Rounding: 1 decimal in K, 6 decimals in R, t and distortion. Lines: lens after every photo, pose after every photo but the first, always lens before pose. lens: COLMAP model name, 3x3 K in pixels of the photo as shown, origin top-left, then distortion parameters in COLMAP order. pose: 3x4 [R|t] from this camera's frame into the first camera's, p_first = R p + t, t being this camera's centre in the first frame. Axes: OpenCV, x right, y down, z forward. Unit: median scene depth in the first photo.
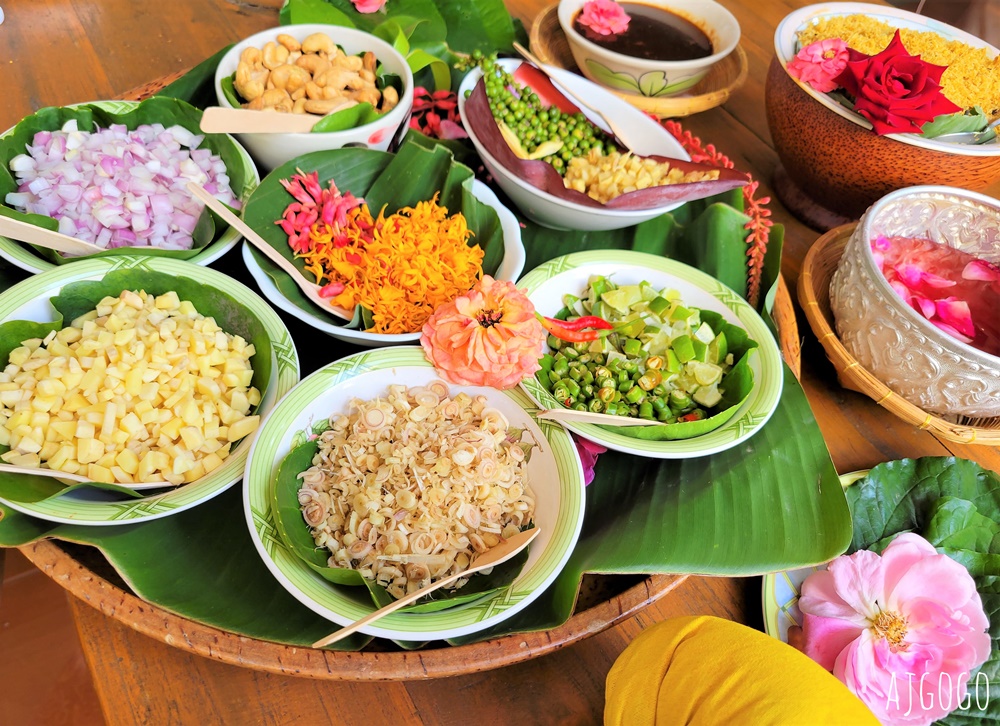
lens RADIAL K [[778.8, 0, 498.4], [0, 778.8, 362.4], [0, 0, 1]] dist [0.010556, 0.016509]
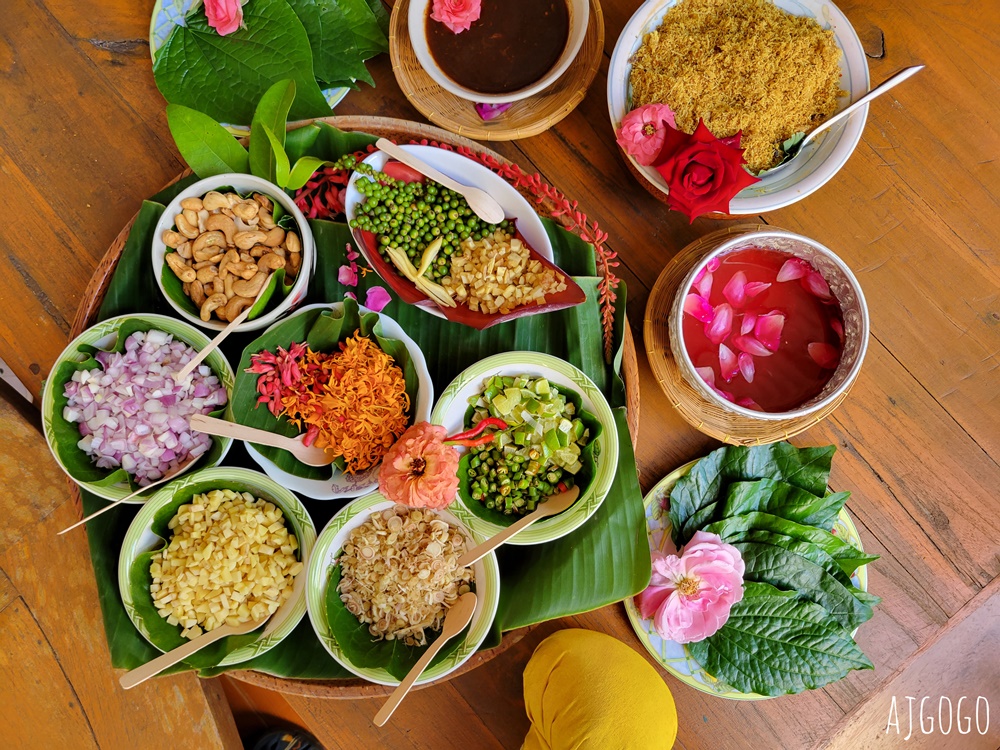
lens RADIAL K [[762.6, 0, 501.2], [0, 762.6, 375.3], [0, 0, 1]] dist [0.031875, 0.001325]
pose [[0.971065, -0.198324, -0.133043, 0.393582], [0.238794, 0.798890, 0.552044, -1.018811], [-0.003197, -0.567840, 0.823133, -0.123879]]
